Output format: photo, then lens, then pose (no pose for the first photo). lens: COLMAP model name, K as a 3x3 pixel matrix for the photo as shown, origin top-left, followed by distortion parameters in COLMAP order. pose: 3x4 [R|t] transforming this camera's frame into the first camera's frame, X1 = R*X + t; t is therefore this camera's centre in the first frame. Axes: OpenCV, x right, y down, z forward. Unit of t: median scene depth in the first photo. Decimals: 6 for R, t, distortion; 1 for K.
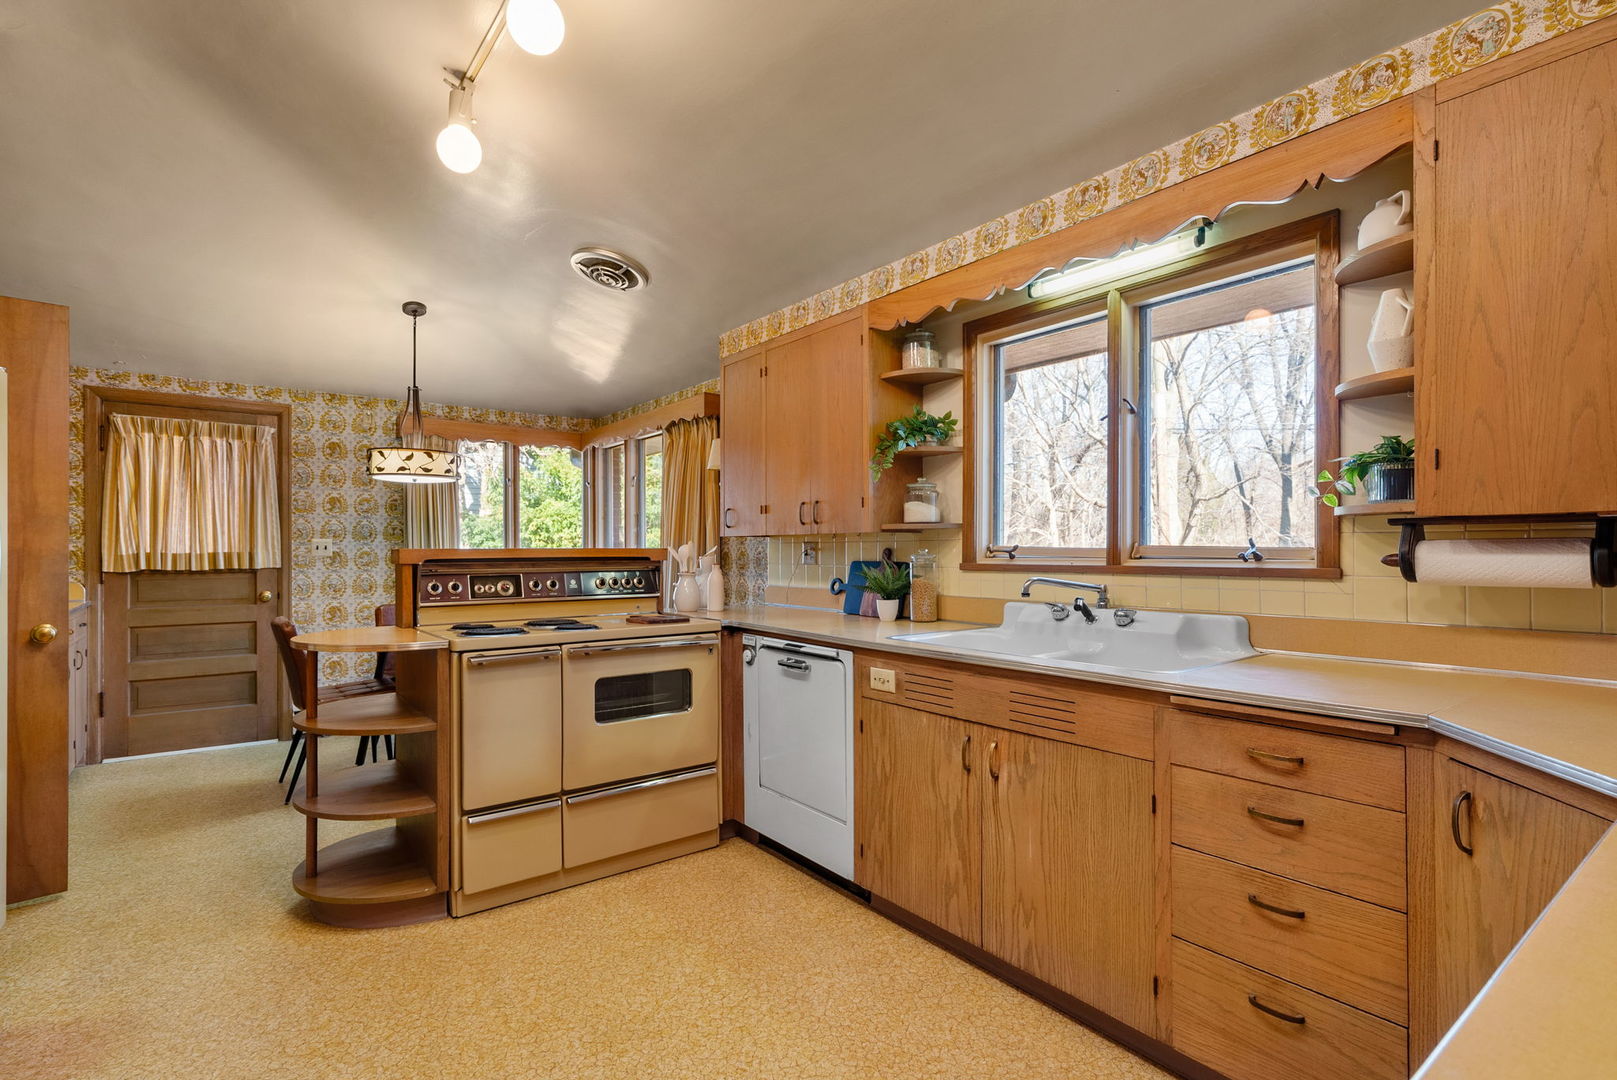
lens RADIAL K [[777.7, 0, 802.8], [0, 777.7, 558.1], [0, 0, 1]] dist [0.001695, 0.000254]
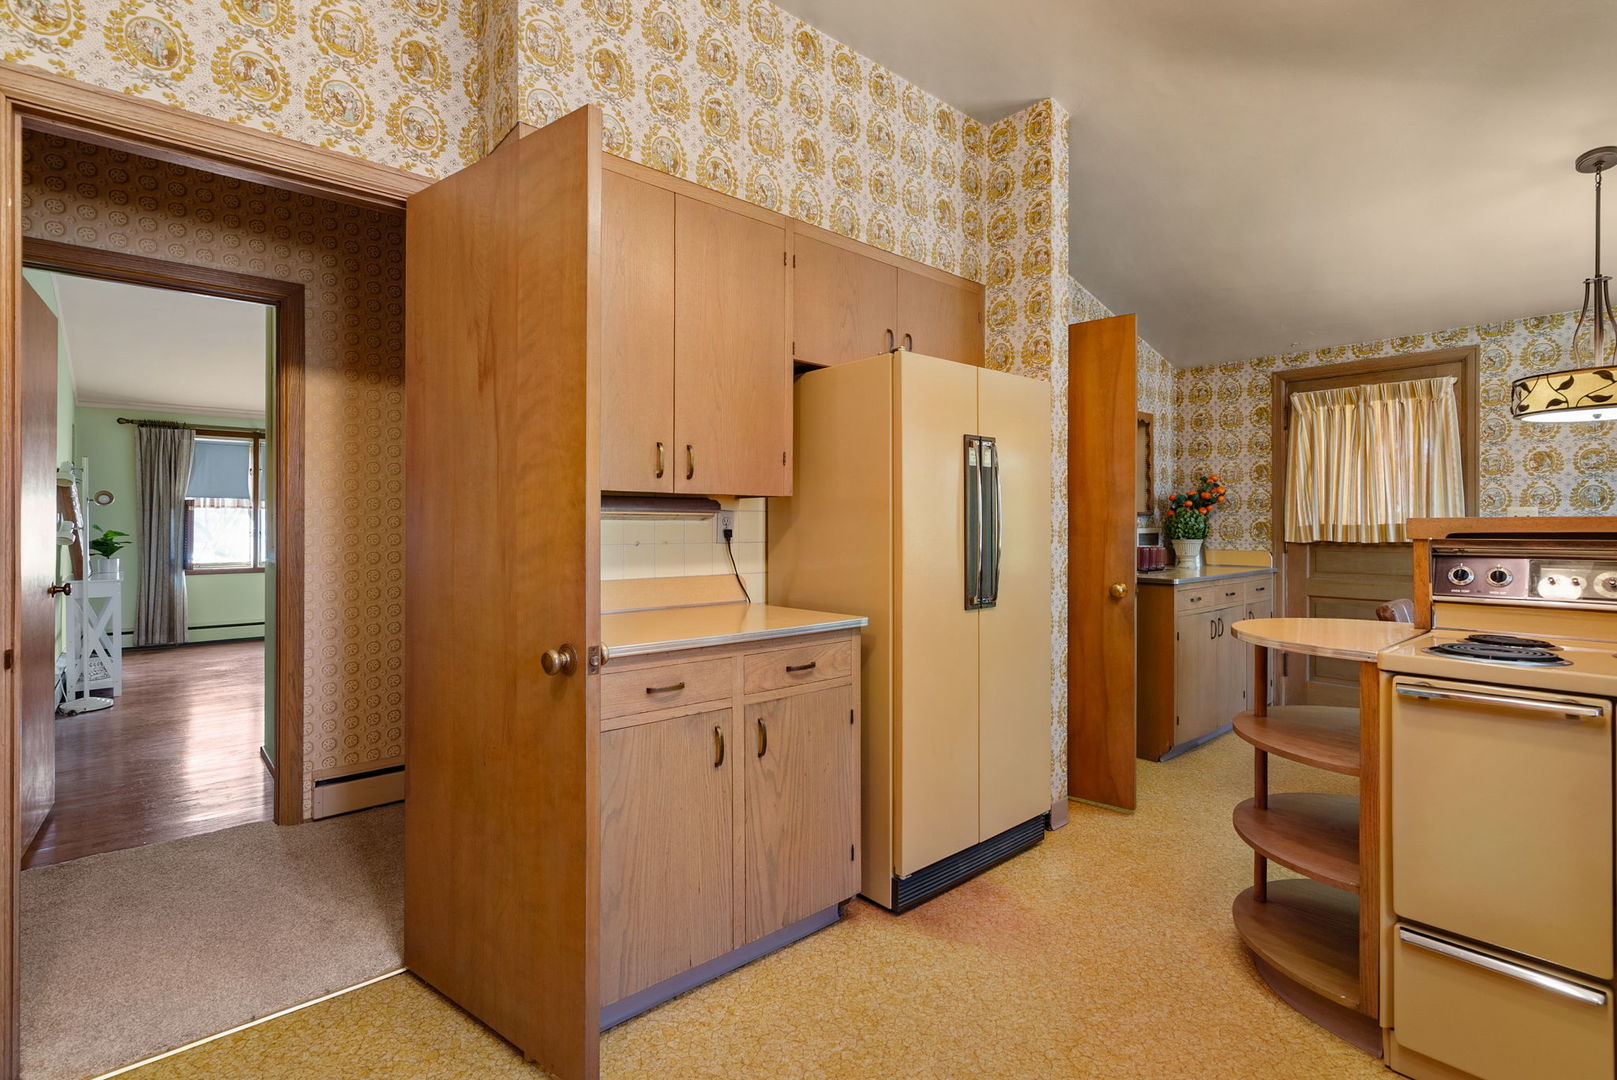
lens RADIAL K [[754.5, 0, 809.2], [0, 754.5, 524.3], [0, 0, 1]] dist [-0.001556, -0.000606]
pose [[0.062944, 0.001334, -0.998016, 0.095943], [-0.010497, 0.999945, 0.000675, -0.000555], [0.997962, 0.010434, 0.062954, 0.261081]]
